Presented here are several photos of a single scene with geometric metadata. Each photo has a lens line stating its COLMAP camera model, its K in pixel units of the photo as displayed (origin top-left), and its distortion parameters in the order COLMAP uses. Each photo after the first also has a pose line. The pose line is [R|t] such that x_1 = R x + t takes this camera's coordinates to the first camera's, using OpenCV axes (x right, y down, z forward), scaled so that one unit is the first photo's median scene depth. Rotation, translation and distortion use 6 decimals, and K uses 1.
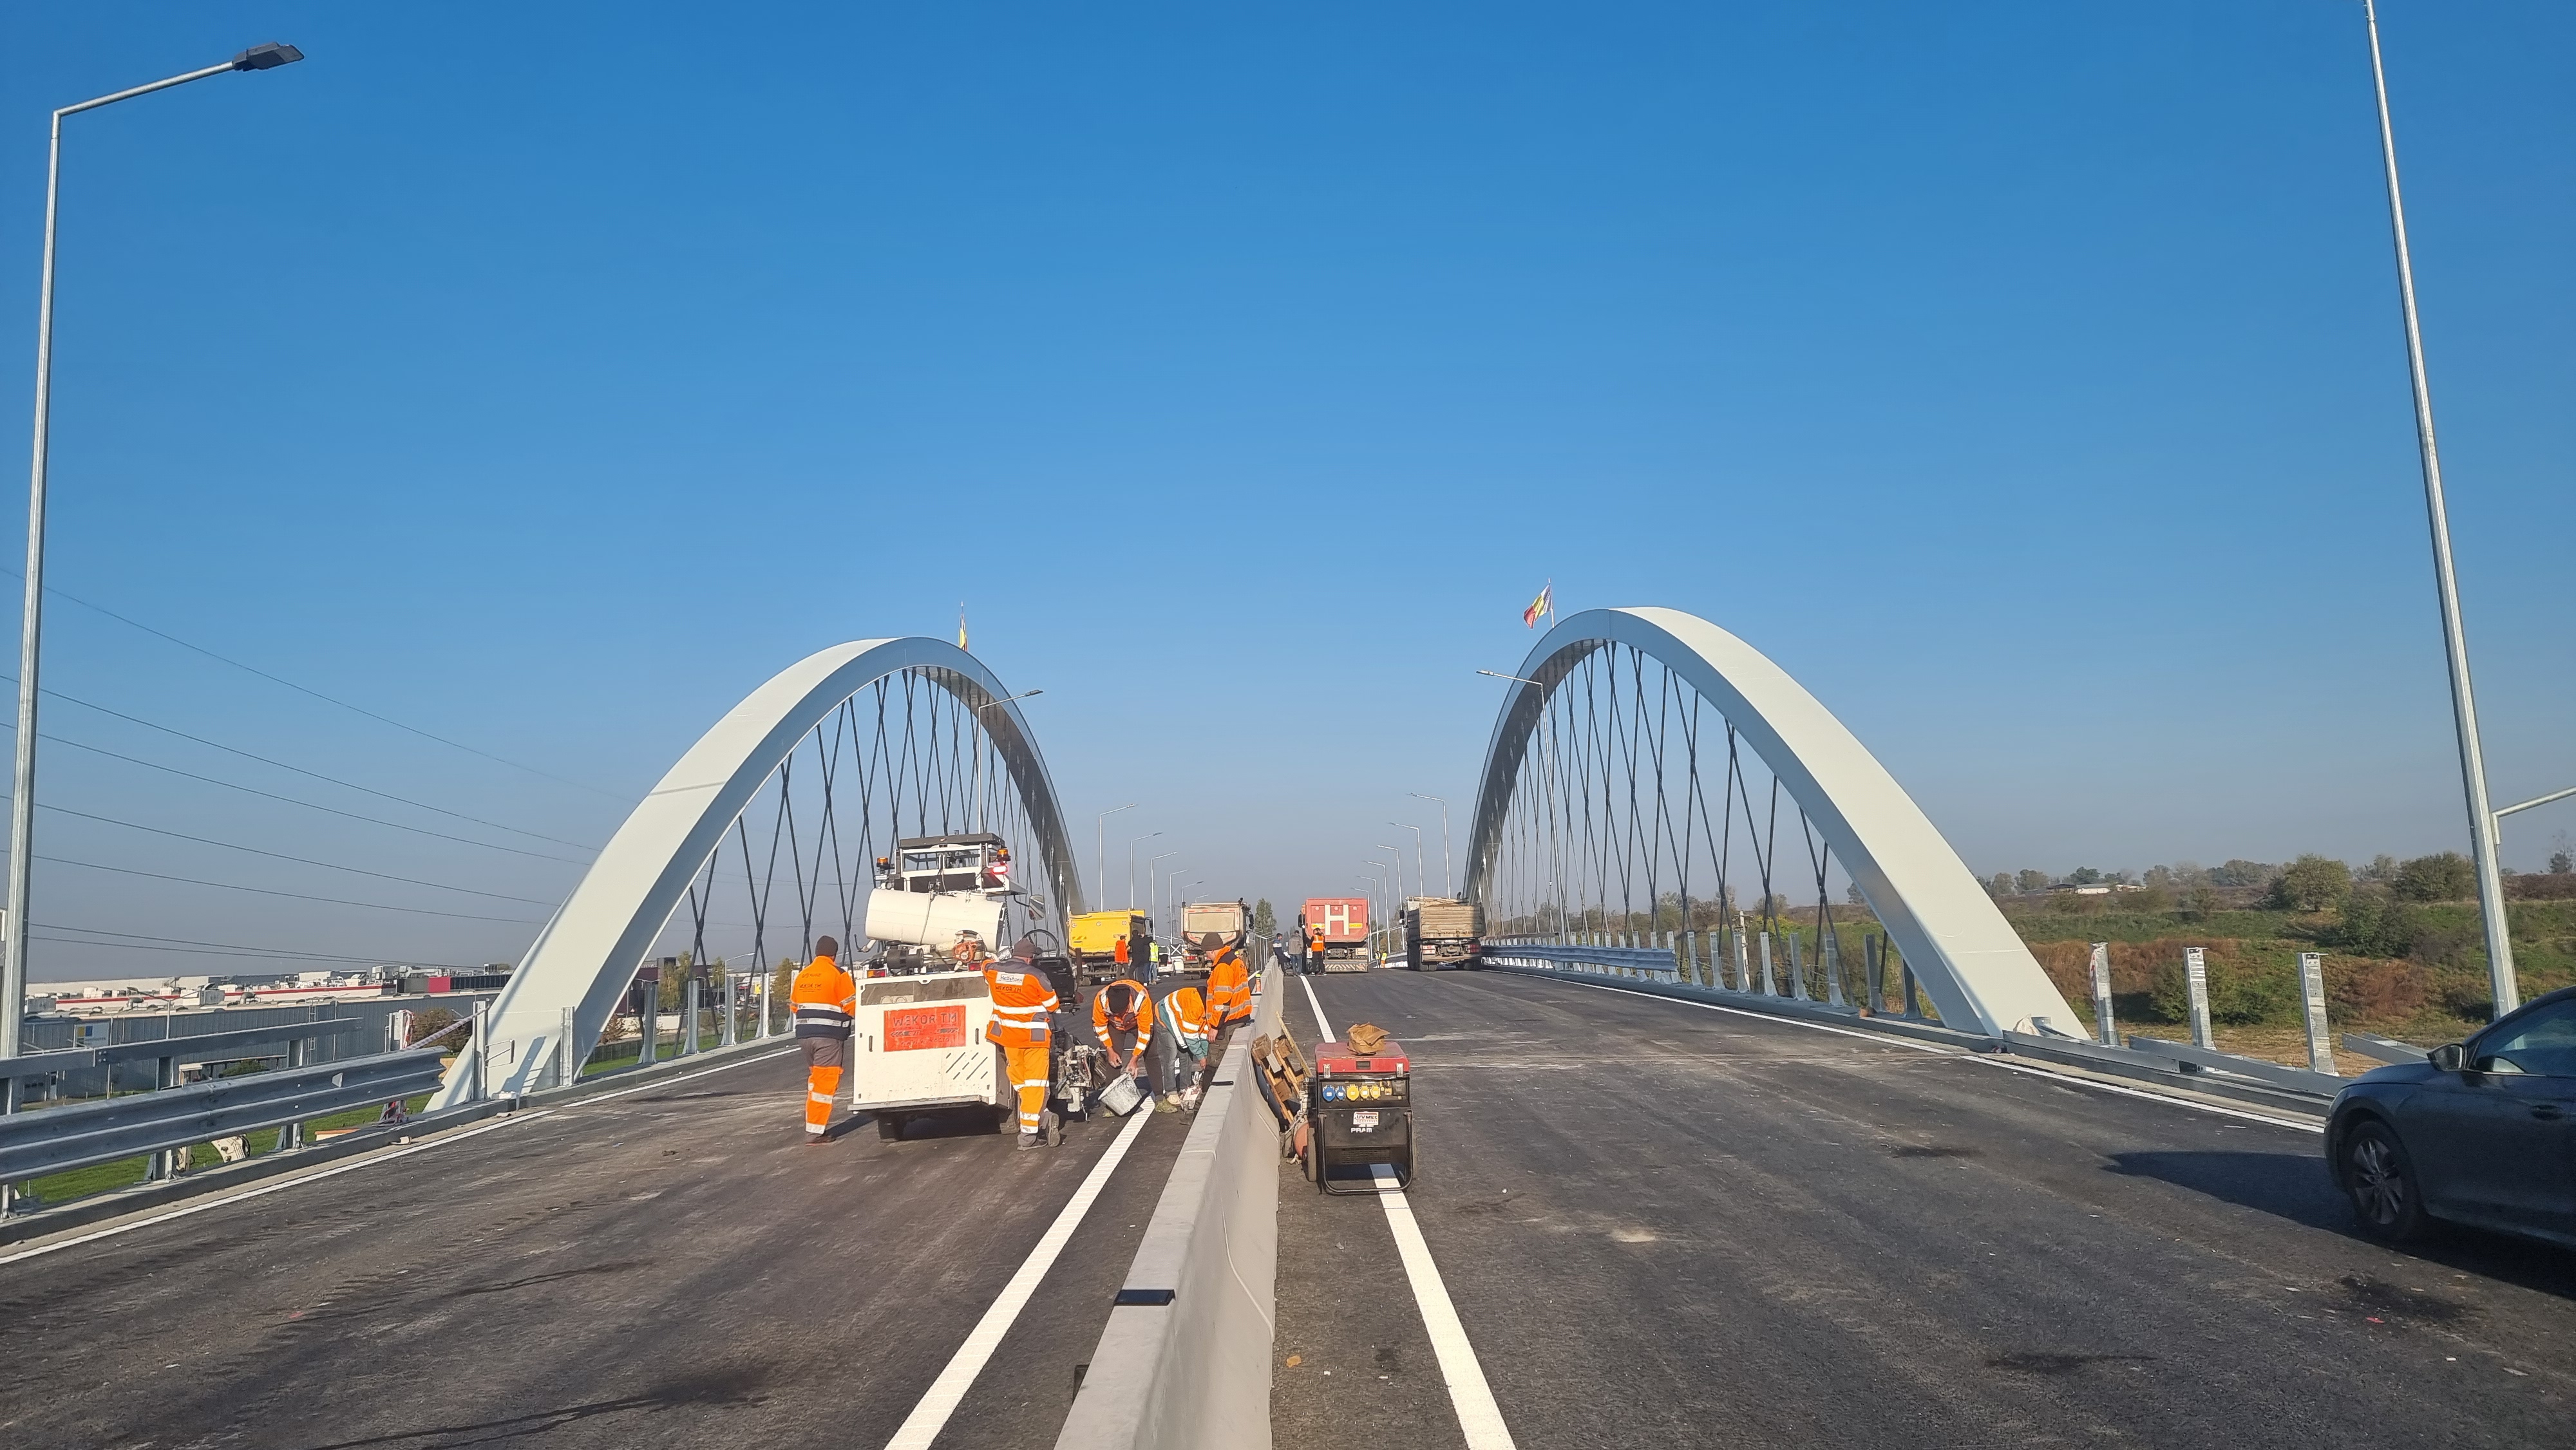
lens RADIAL K [[1798.8, 0, 1271.8], [0, 1798.8, 678.6], [0, 0, 1]] dist [0.091820, -0.075892]
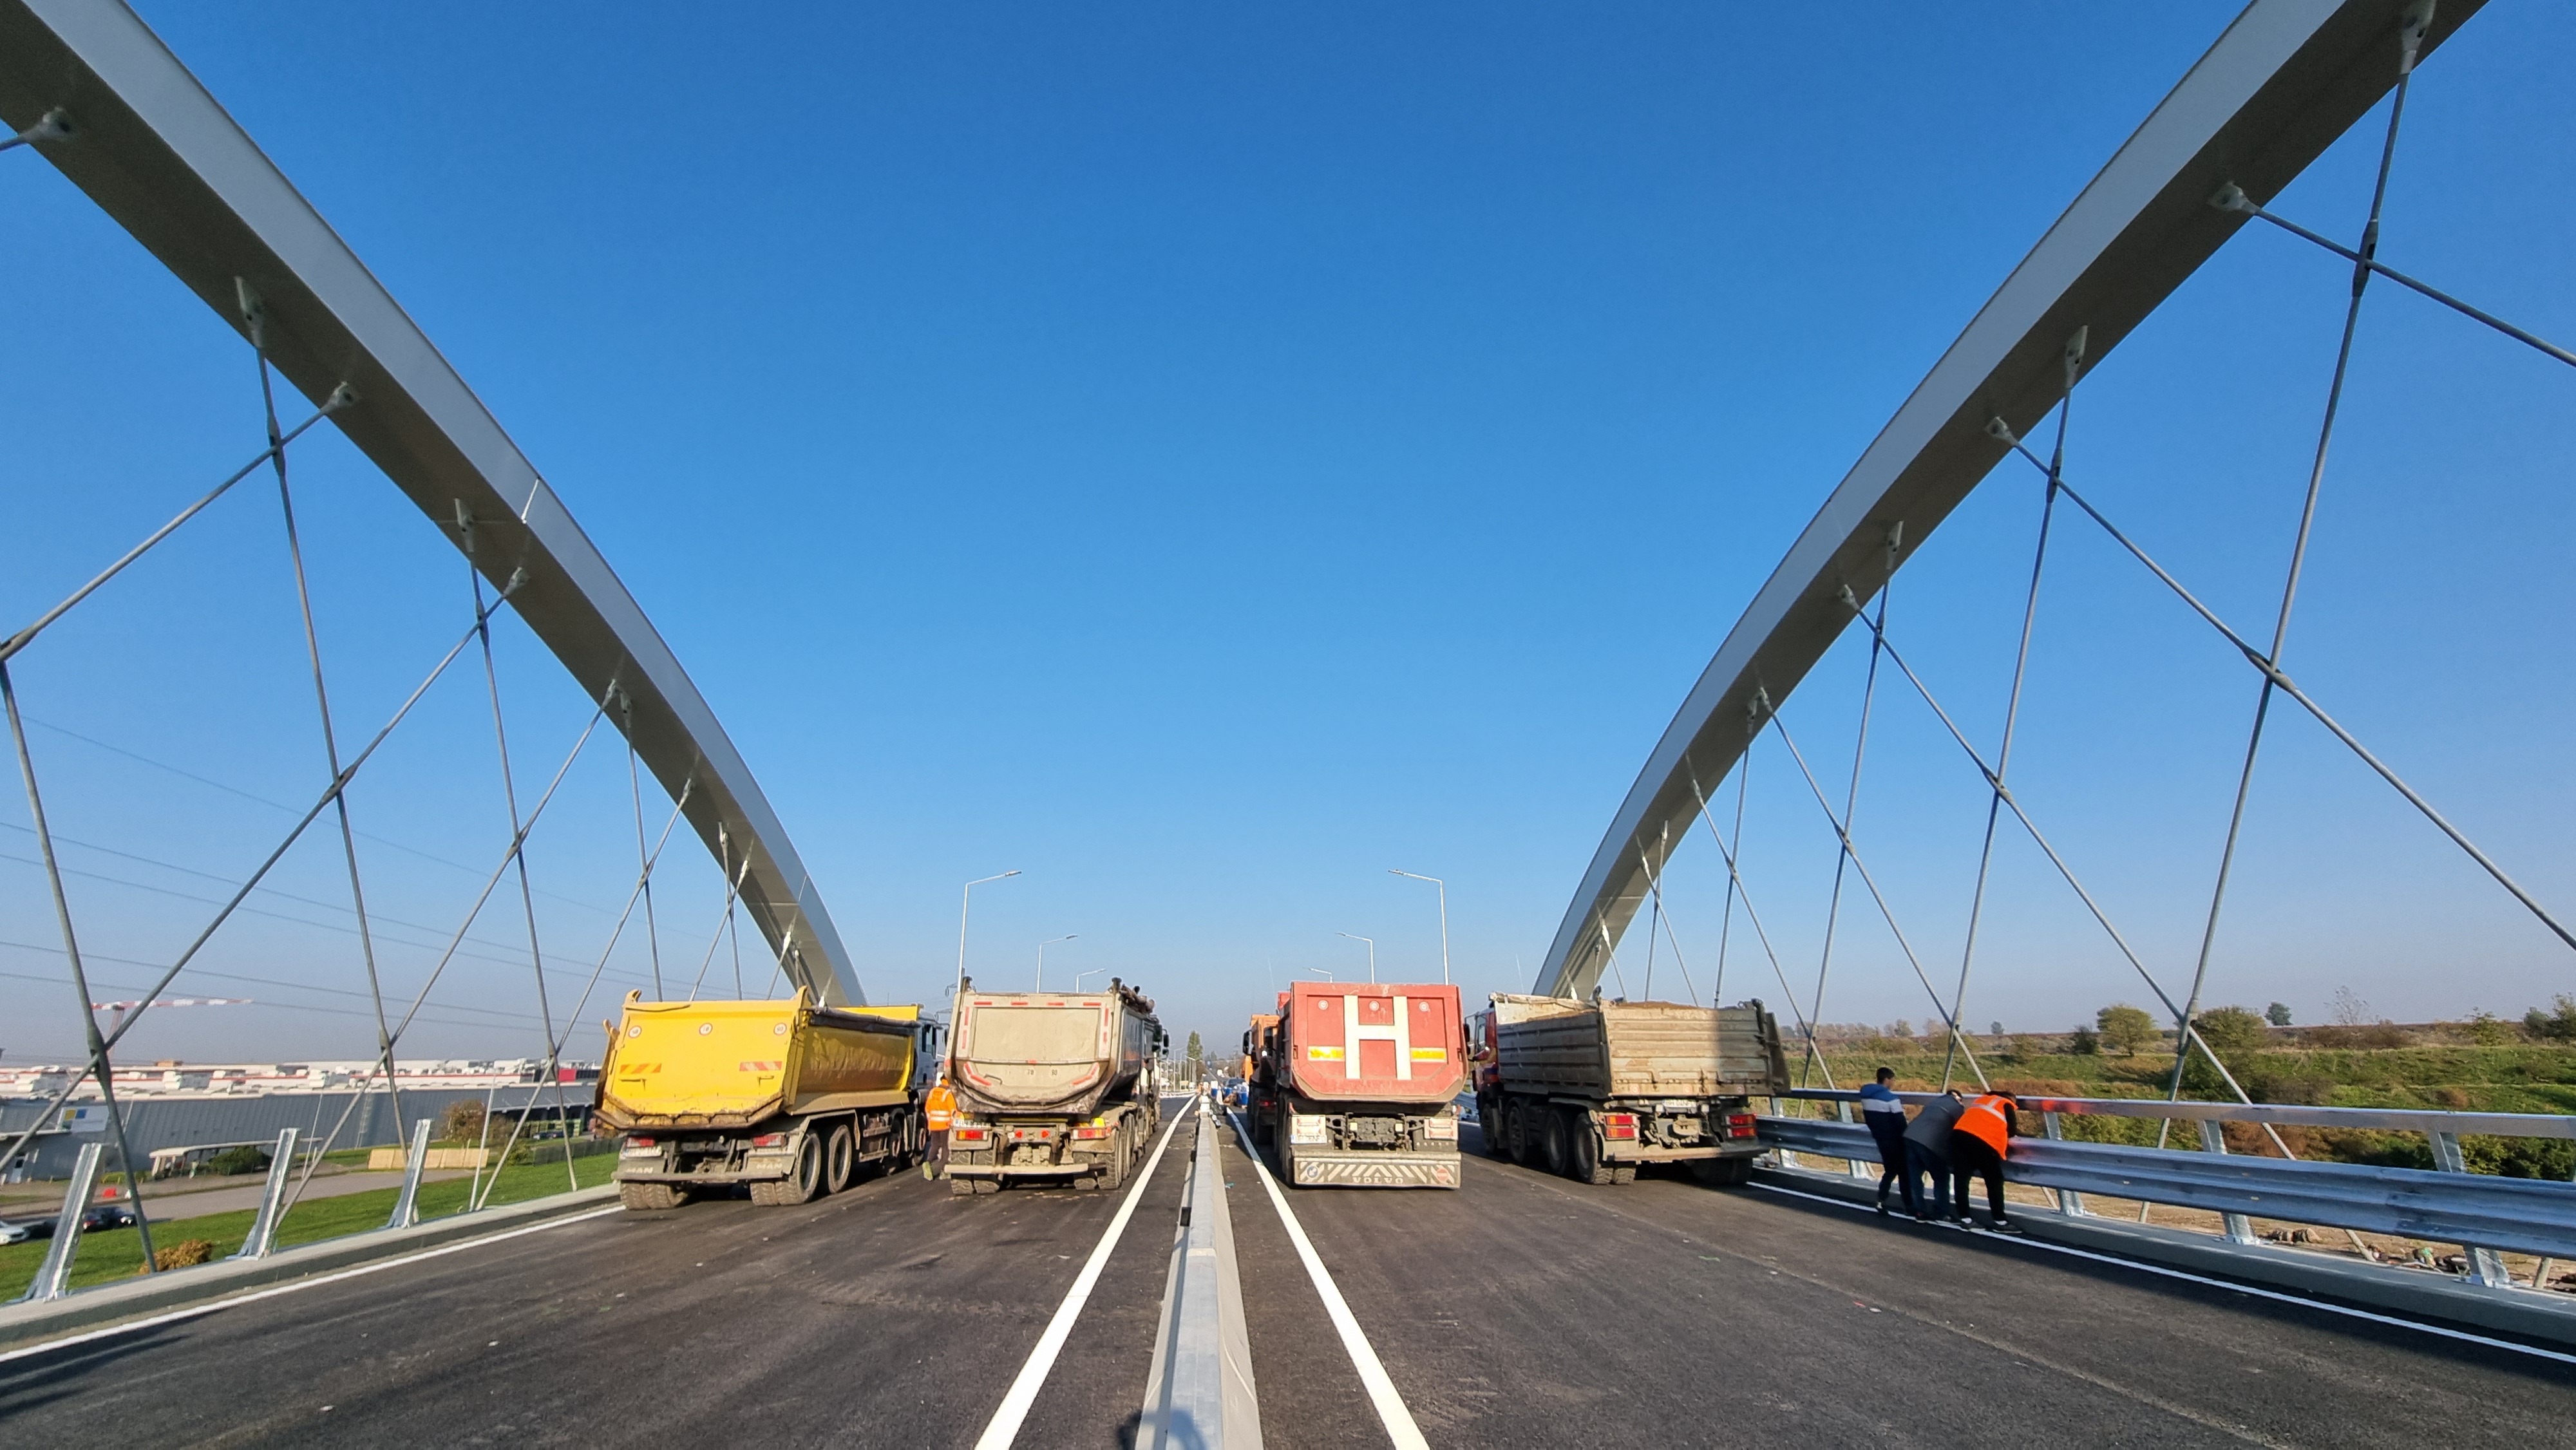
lens RADIAL K [[1060.3, 0, 1281.5], [0, 1060.3, 731.2], [0, 0, 1]] dist [-0.005762, 0.000572]
pose [[0.997341, 0.045070, 0.057262, 0.002505], [-0.035589, 0.986963, -0.156965, 0.147245], [-0.063590, 0.154509, 0.985943, 1.072970]]
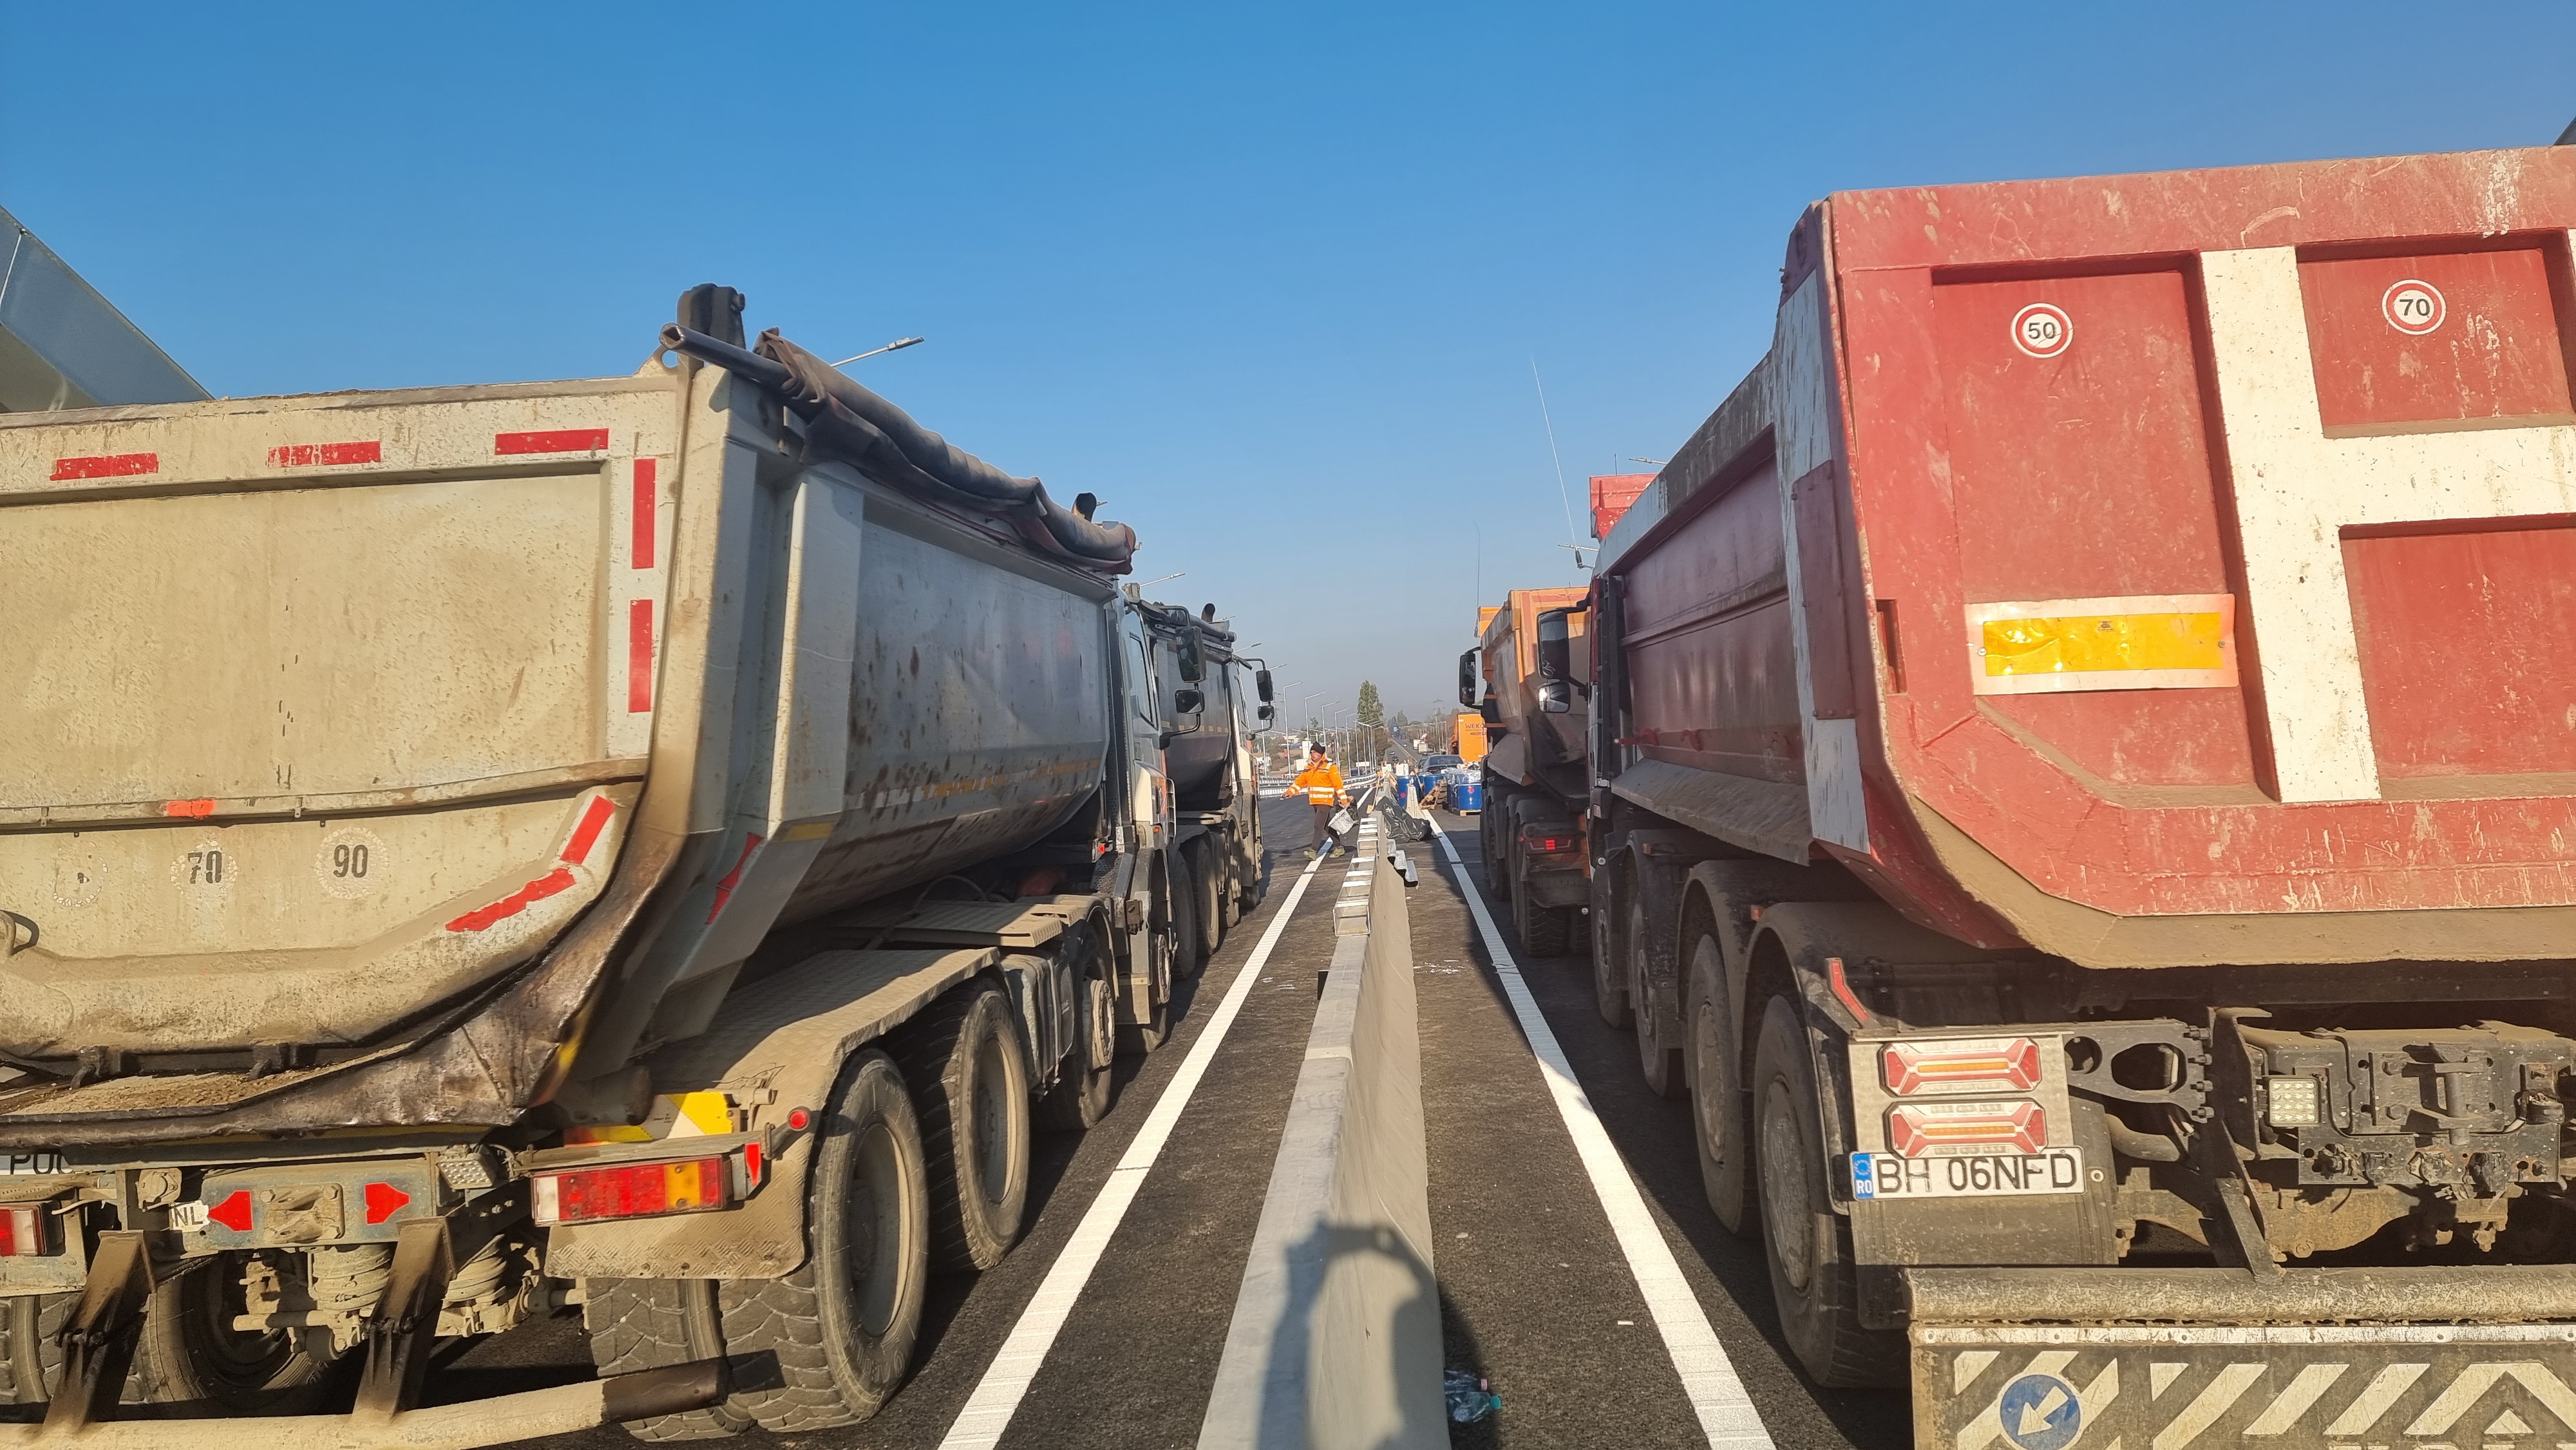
lens RADIAL K [[1798.8, 0, 1304.1], [0, 1798.8, 721.2], [0, 0, 1]] dist [0.091820, -0.075892]
pose [[0.998387, -0.030377, -0.047962, 0.007379], [0.036863, 0.989362, 0.140724, 0.180363], [0.043177, -0.142265, 0.988886, 1.300722]]
